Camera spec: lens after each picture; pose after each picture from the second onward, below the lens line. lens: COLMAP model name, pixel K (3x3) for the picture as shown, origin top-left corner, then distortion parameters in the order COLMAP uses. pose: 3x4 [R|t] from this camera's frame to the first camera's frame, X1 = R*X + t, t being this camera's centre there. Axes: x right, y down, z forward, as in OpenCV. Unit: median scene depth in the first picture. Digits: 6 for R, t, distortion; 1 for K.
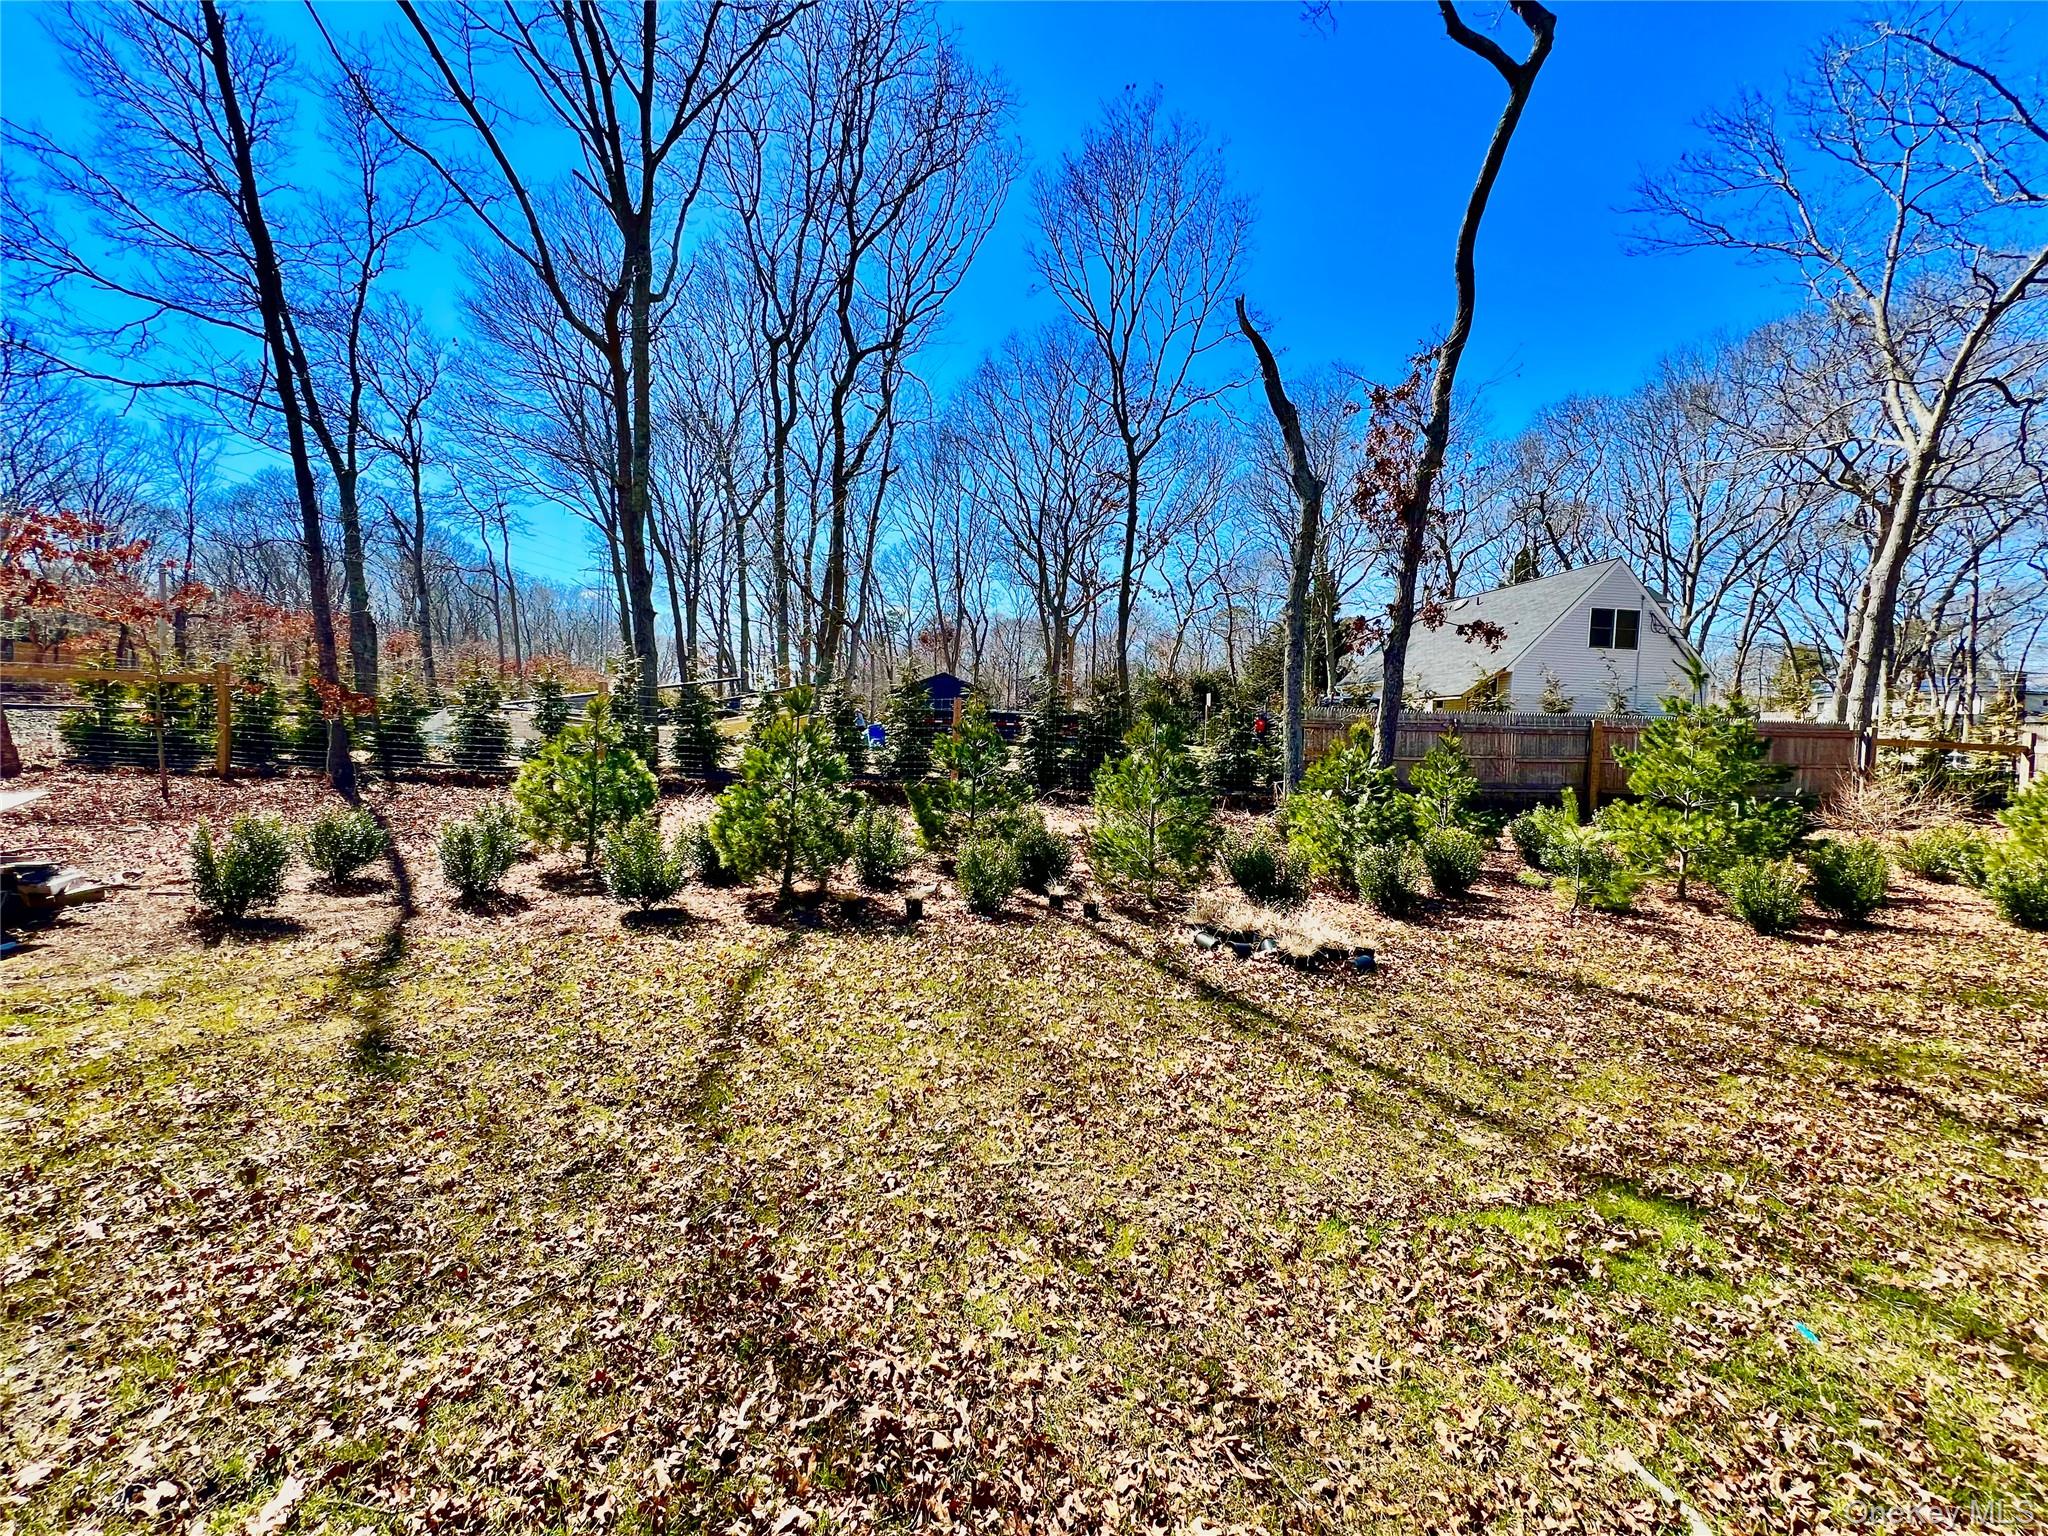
lens RADIAL K [[819.2, 0, 1022.1], [0, 819.2, 771.7], [0, 0, 1]] dist [-0.003123, 0.000375]
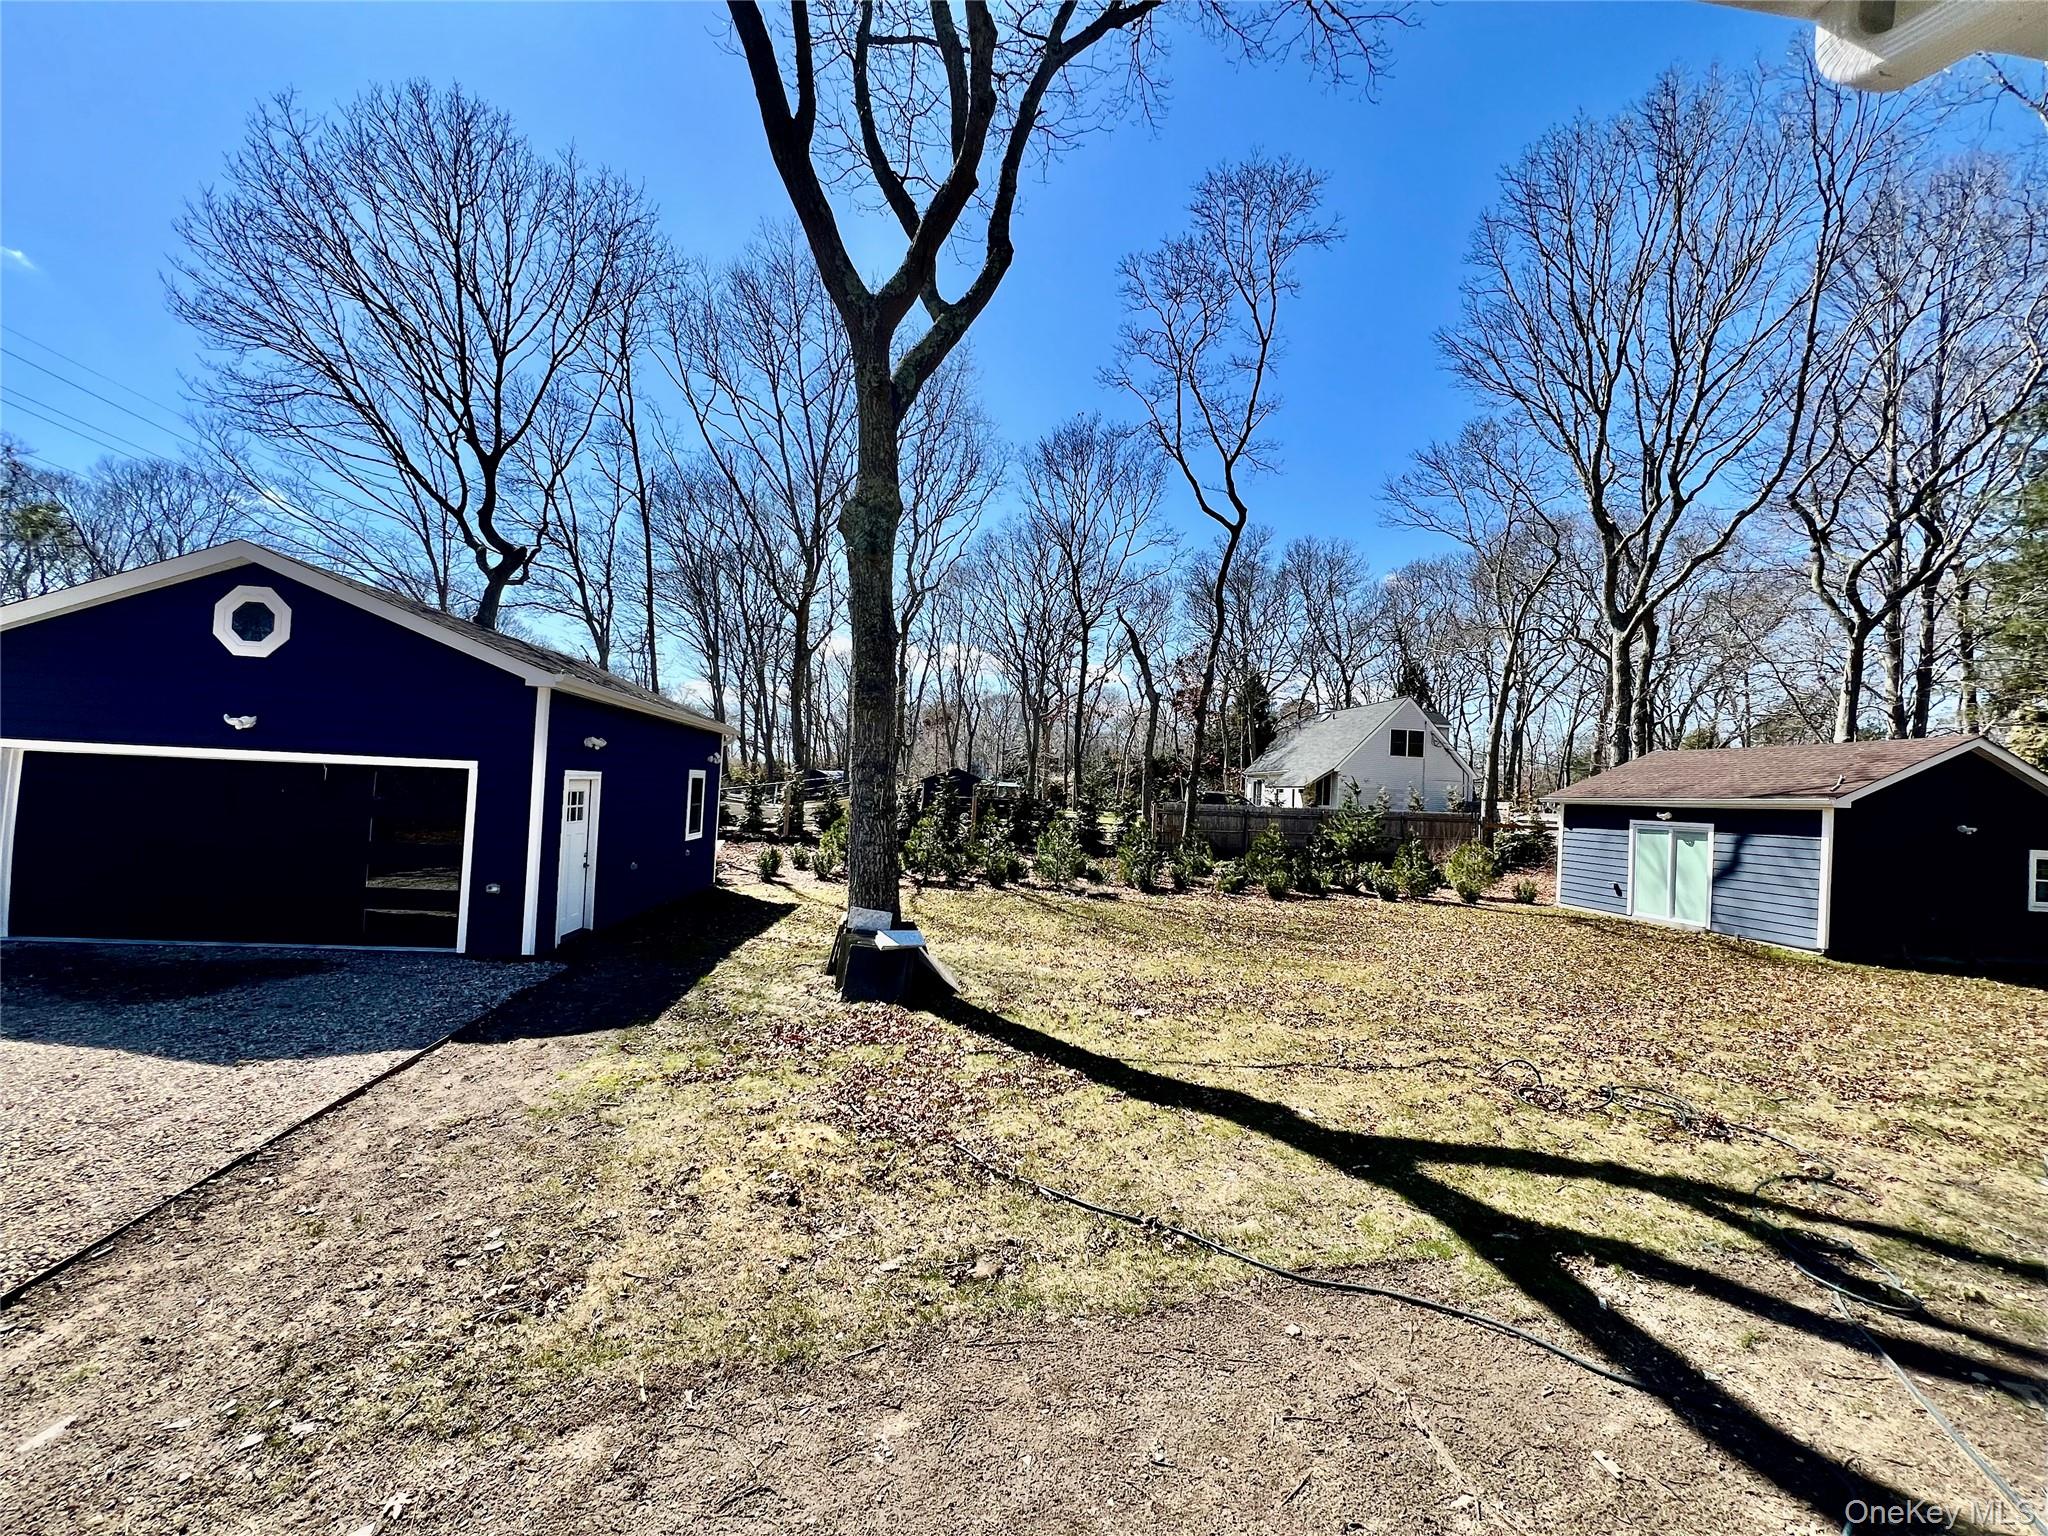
lens RADIAL K [[819.2, 0, 1022.1], [0, 819.2, 771.7], [0, 0, 1]] dist [-0.003123, 0.000375]
pose [[0.999740, 0.014205, 0.017832, -0.003219], [-0.012860, 0.997222, -0.073364, -0.007887], [-0.018825, 0.073116, 0.997146, -0.737119]]
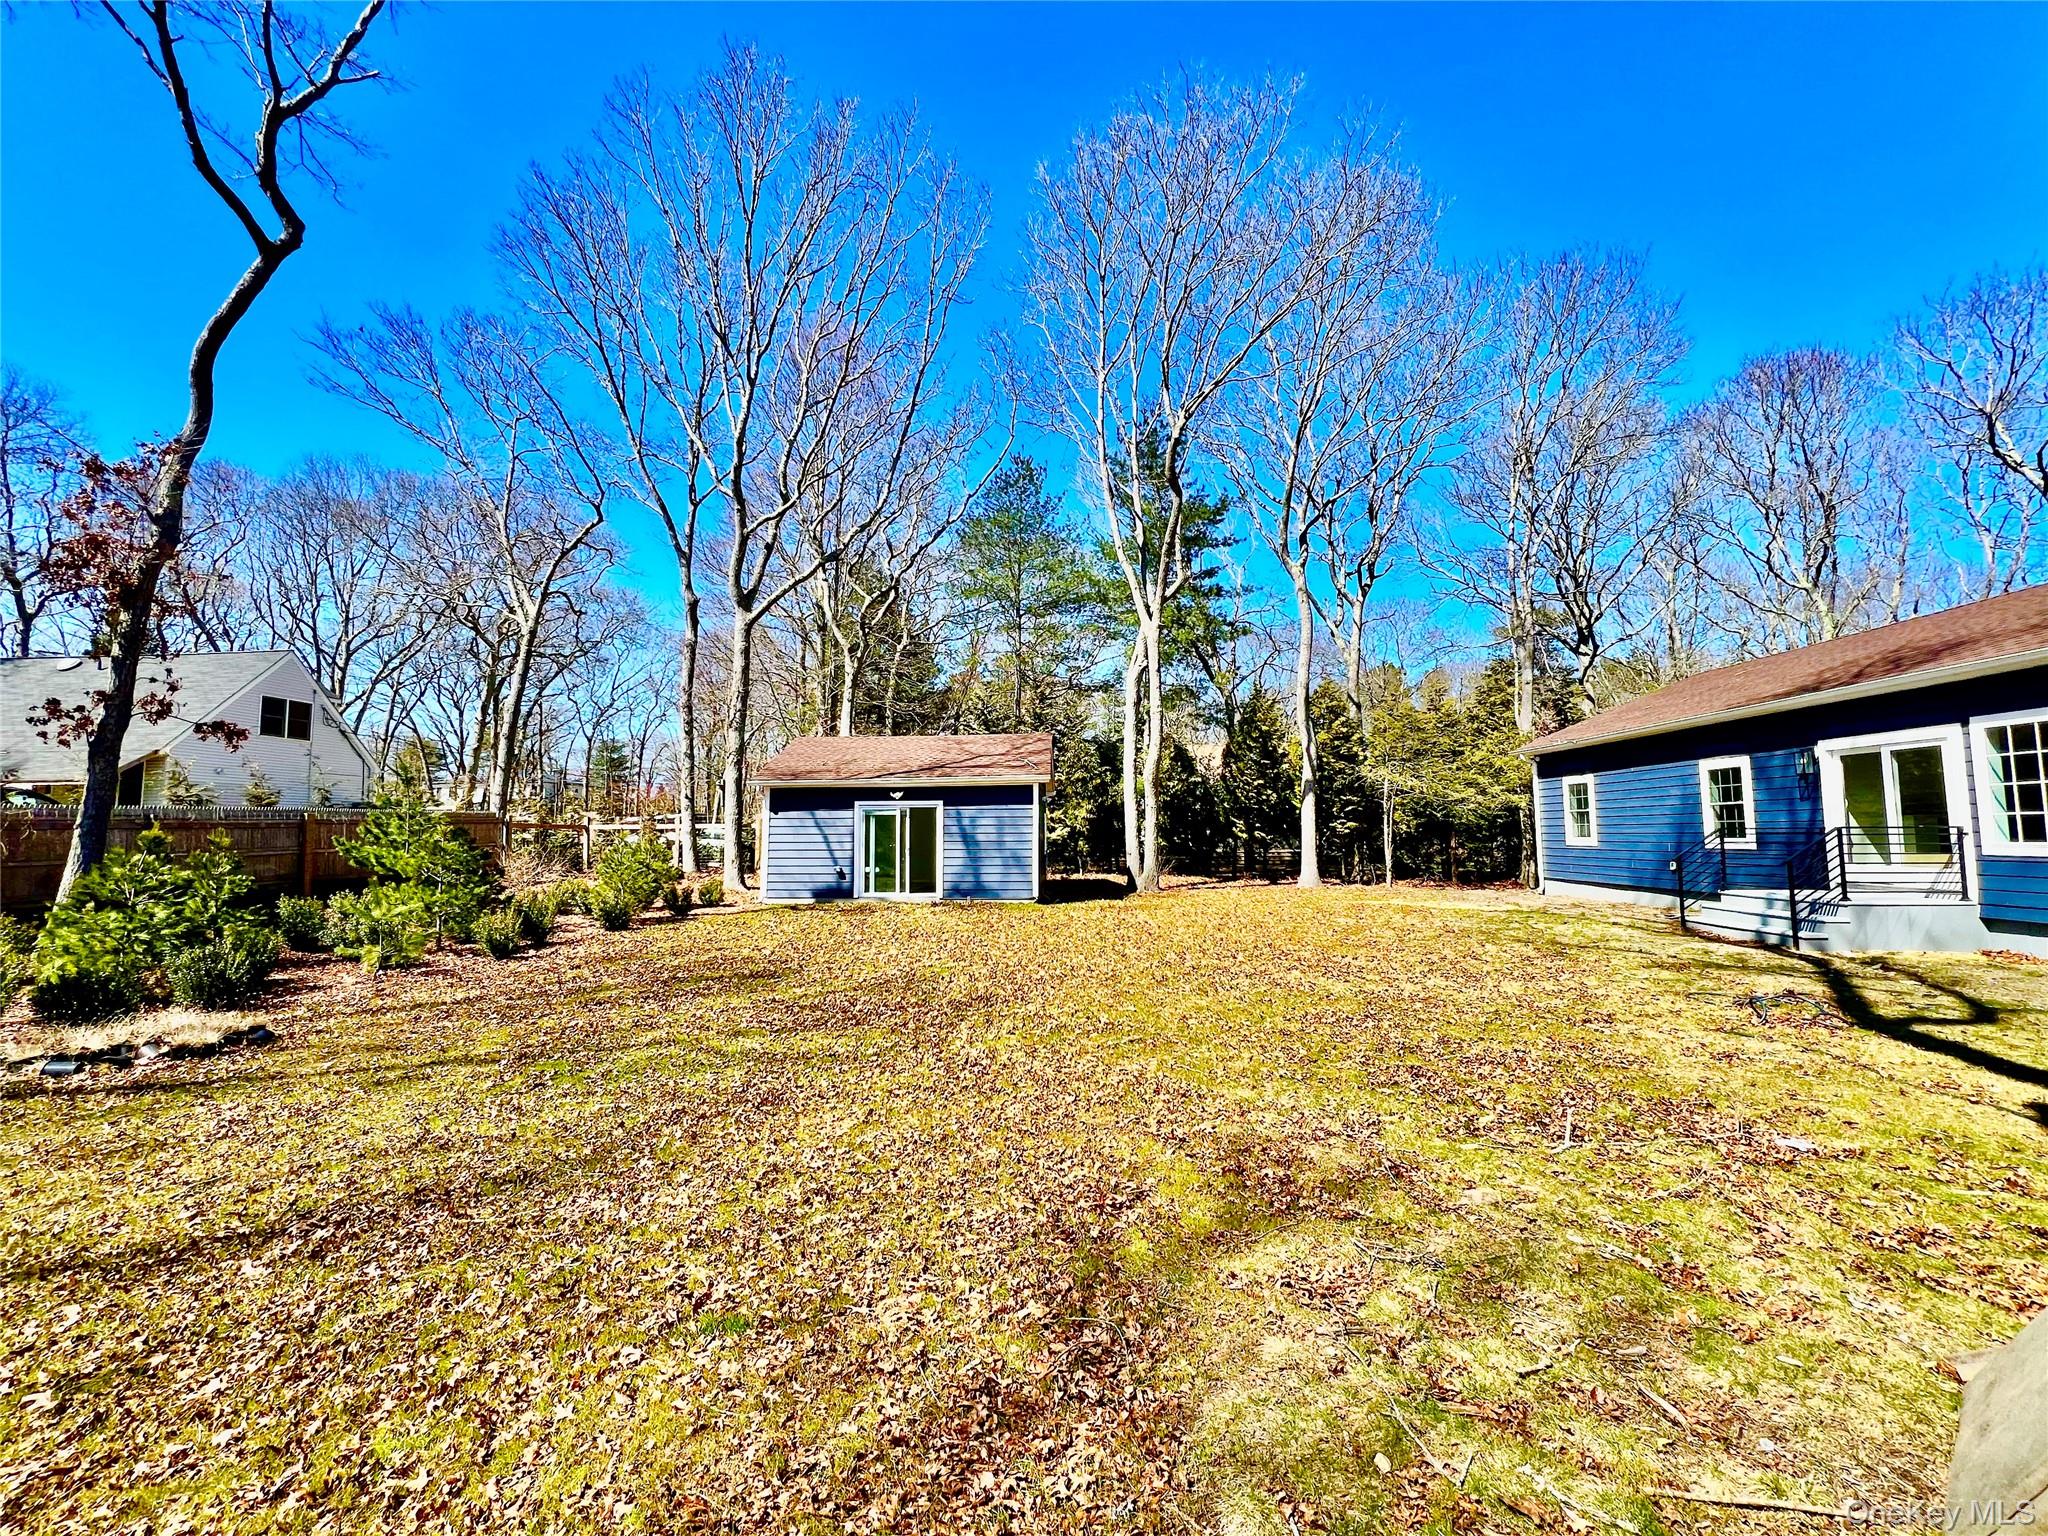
lens RADIAL K [[816.4, 0, 1021.6], [0, 816.4, 772.7], [0, 0, 1]] dist [-0.001589, 0.000419]
pose [[0.168710, 0.034832, 0.985050, -0.186871], [0.060437, 0.997129, -0.045610, -0.009396], [-0.983811, 0.067228, 0.166121, -0.100743]]
